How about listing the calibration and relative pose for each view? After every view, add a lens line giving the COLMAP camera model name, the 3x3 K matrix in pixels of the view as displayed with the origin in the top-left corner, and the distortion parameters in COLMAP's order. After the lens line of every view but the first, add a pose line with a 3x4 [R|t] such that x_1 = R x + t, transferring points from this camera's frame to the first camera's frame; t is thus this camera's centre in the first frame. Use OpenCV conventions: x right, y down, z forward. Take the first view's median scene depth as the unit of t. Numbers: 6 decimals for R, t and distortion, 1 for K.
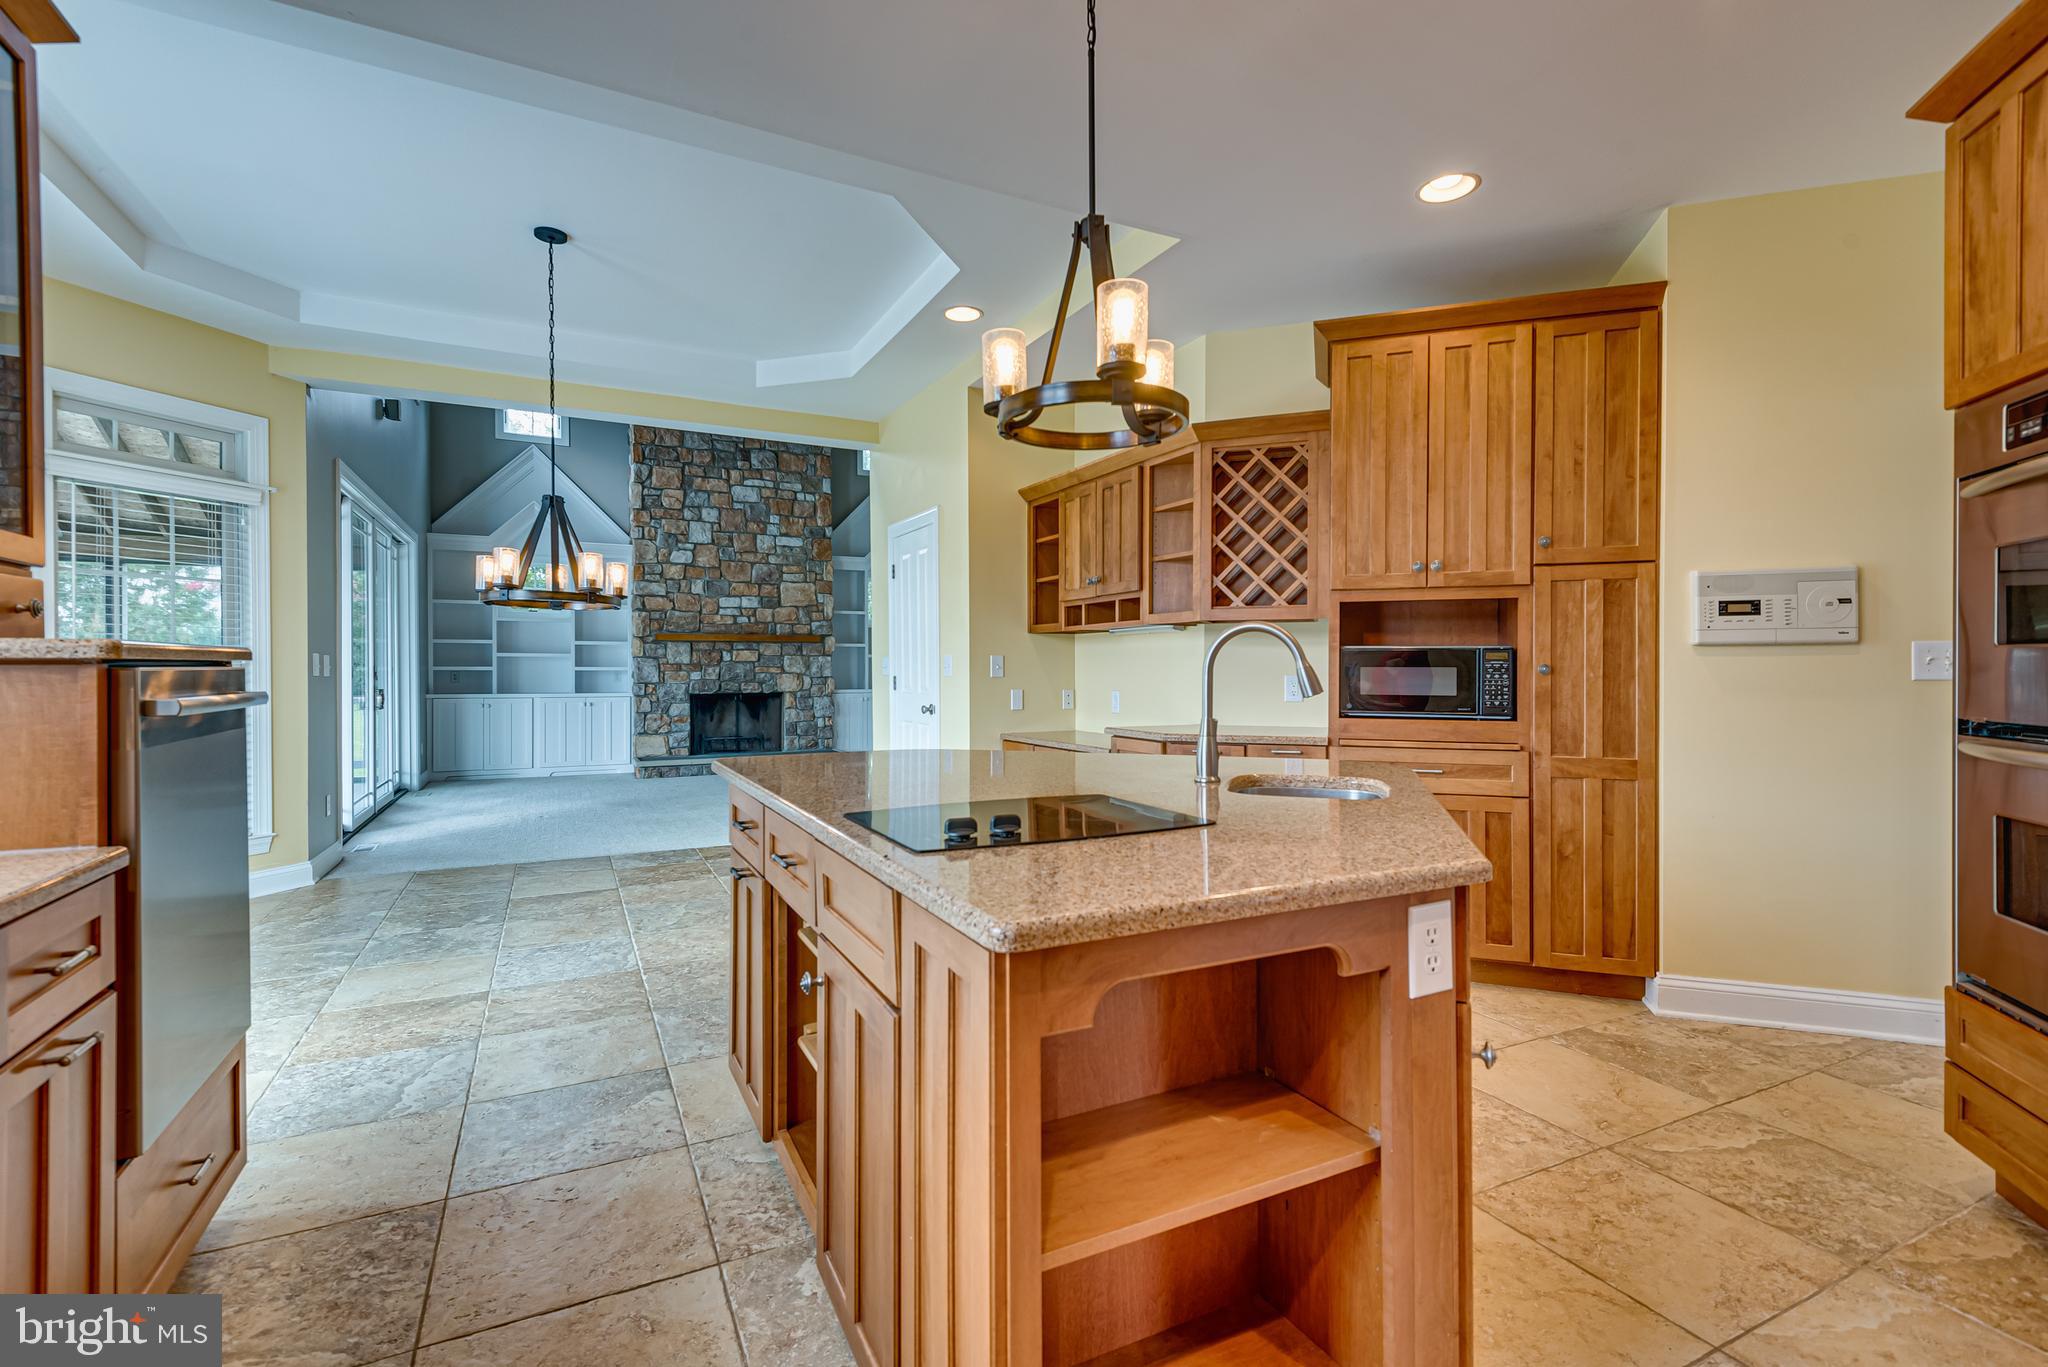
lens RADIAL K [[925.8, 0, 1032.2], [0, 925.8, 672.2], [0, 0, 1]] dist [0.032142, -0.014971]
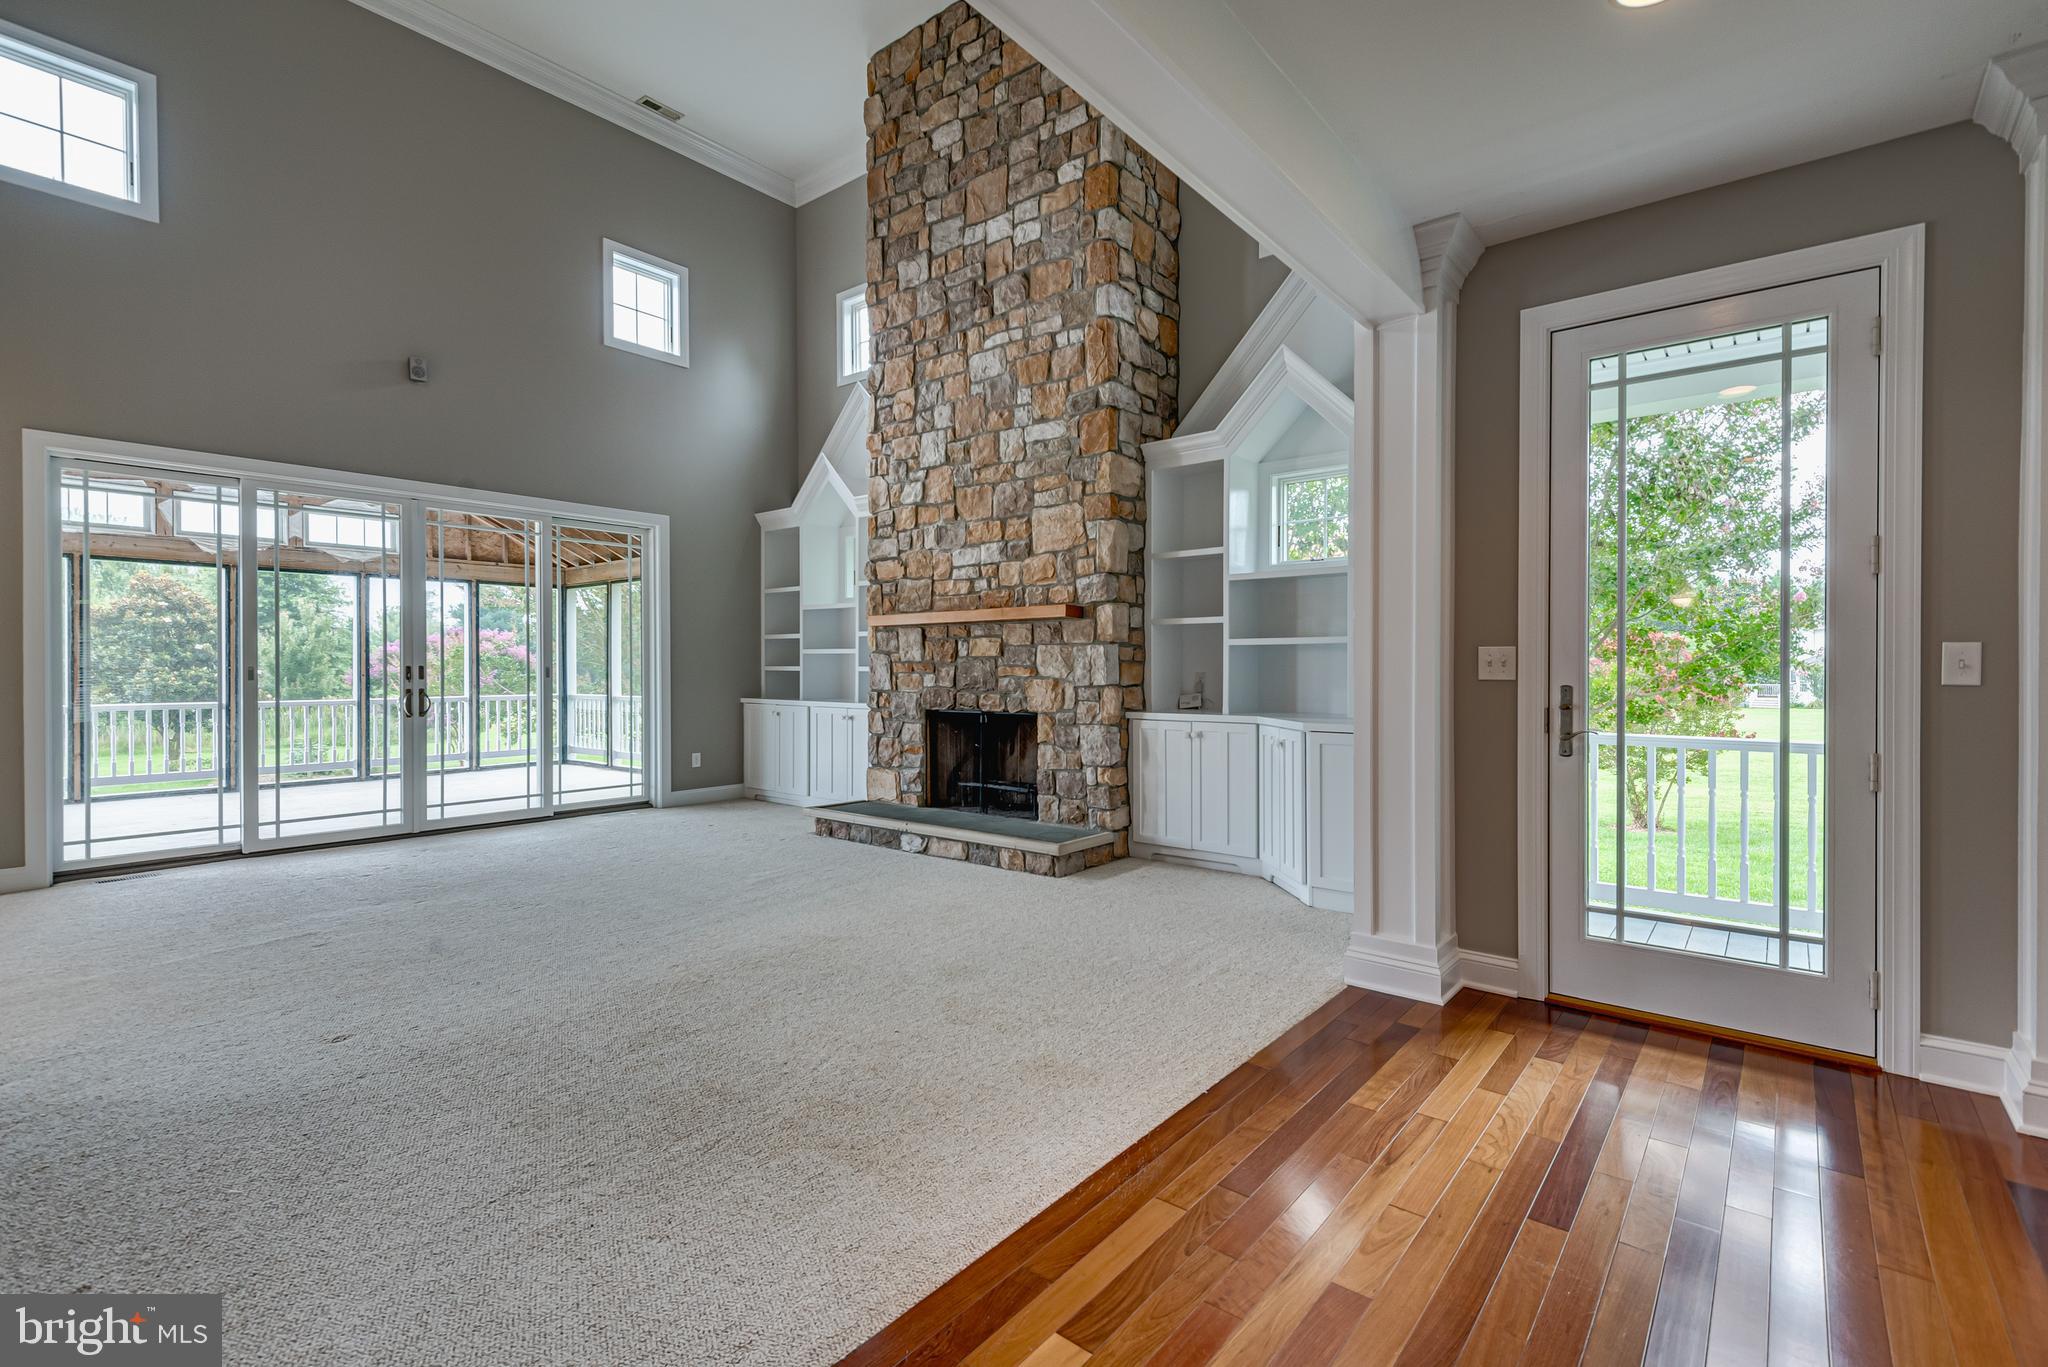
lens RADIAL K [[925.8, 0, 1019.7], [0, 925.8, 676.6], [0, 0, 1]] dist [0.032142, -0.014971]
pose [[0.400585, 0.009969, -0.916205, 0.231448], [-0.002880, 0.999950, 0.009621, -0.004959], [0.916255, -0.001216, 0.400593, 0.804232]]
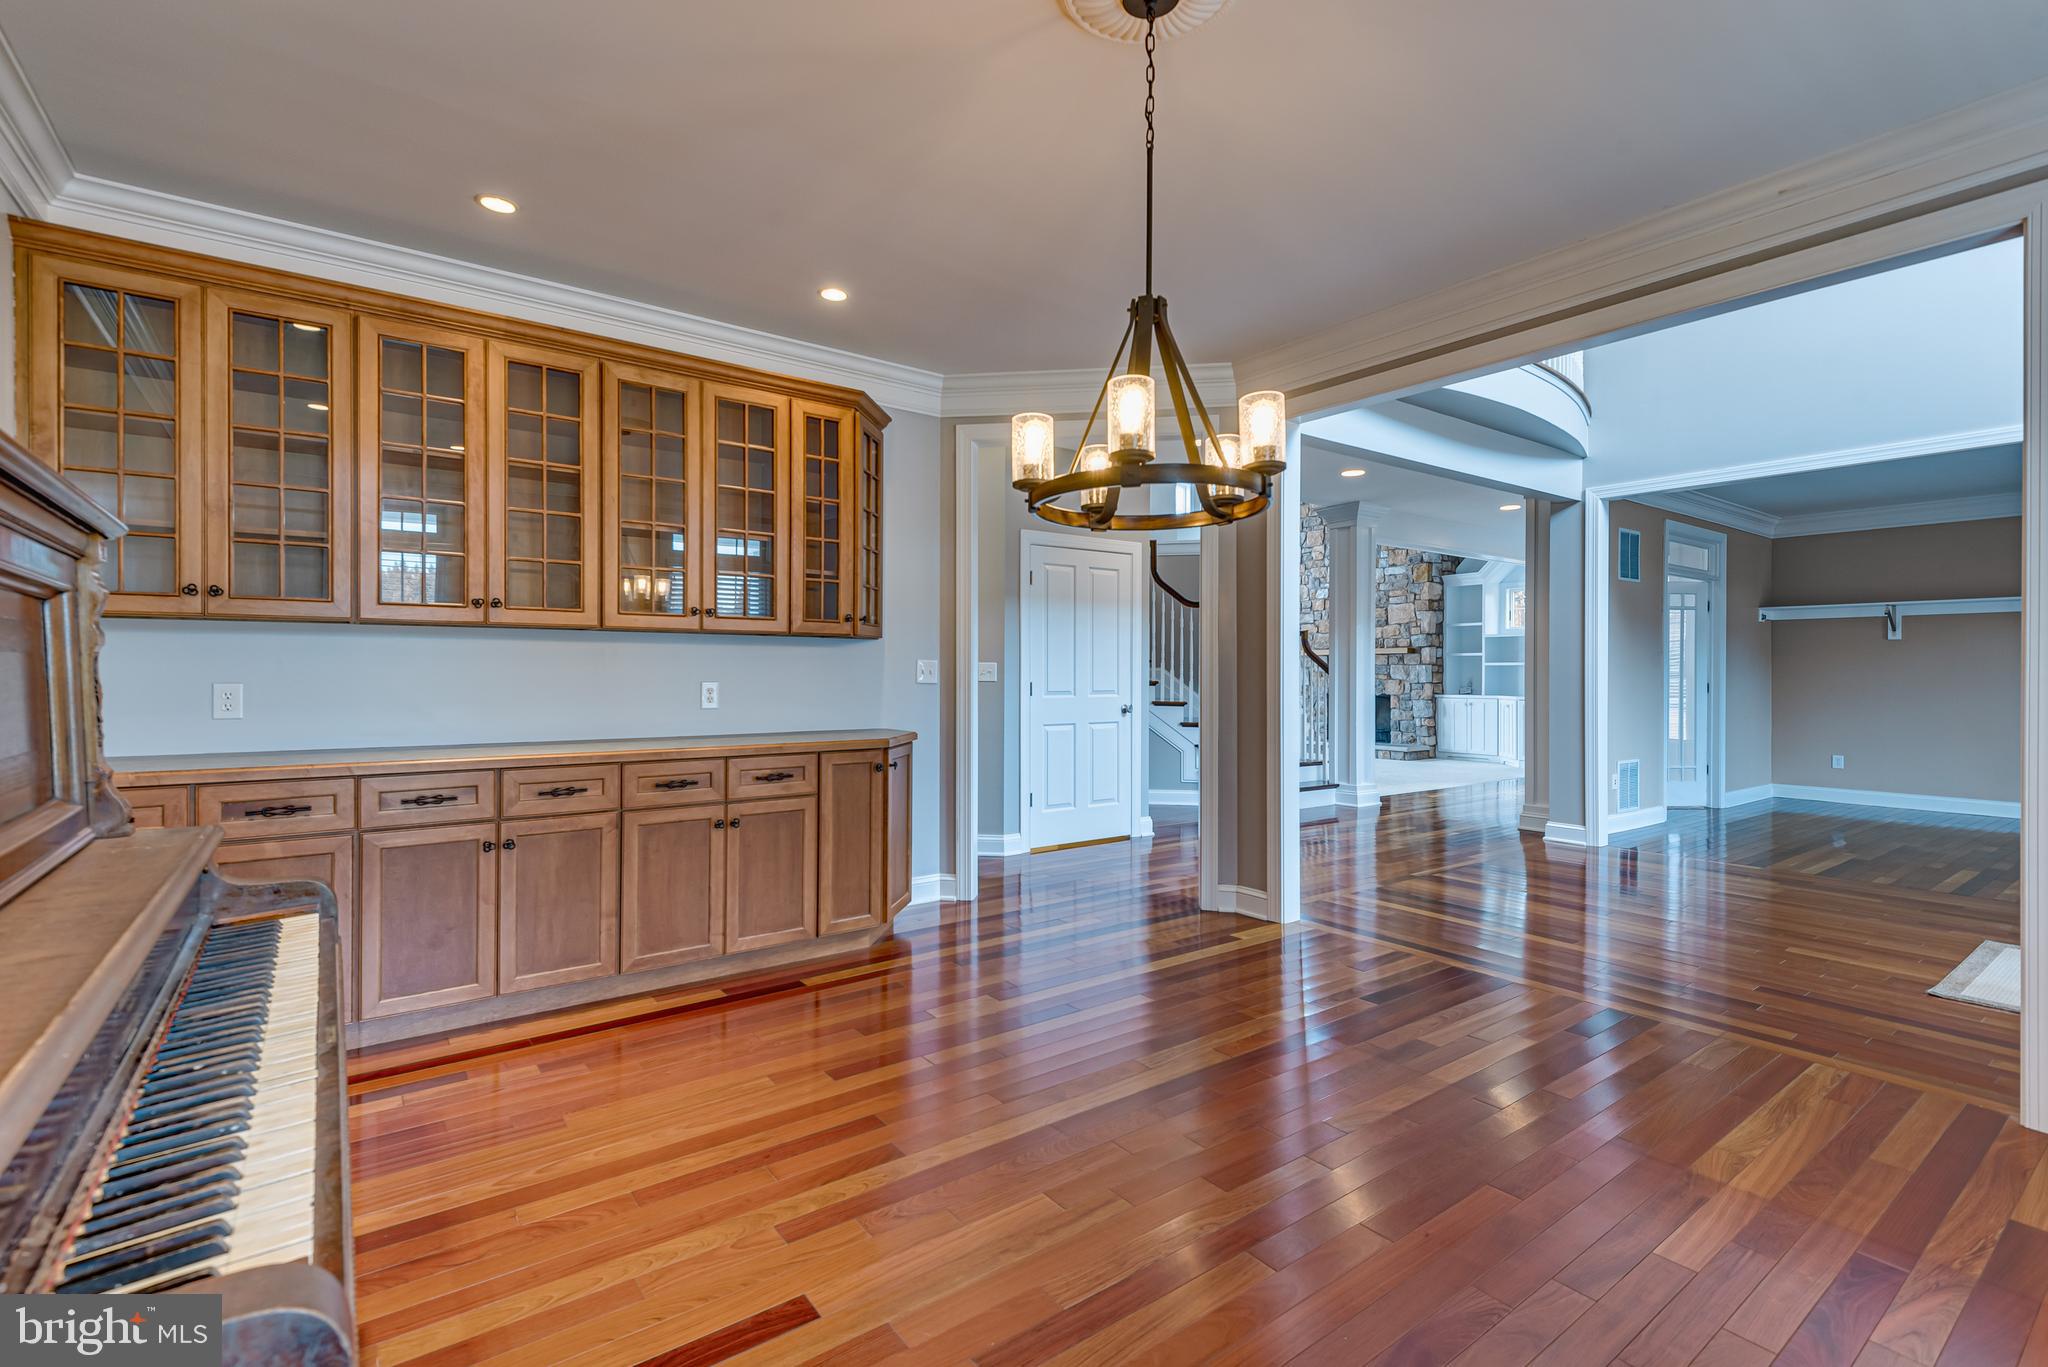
lens RADIAL K [[925.8, 0, 1025.4], [0, 925.8, 672.5], [0, 0, 1]] dist [0.032142, -0.014971]
pose [[0.175689, -0.001288, -0.984445, 0.878829], [-0.007268, 0.999970, -0.002605, -0.001330], [0.984419, 0.007613, 0.175675, 0.328061]]
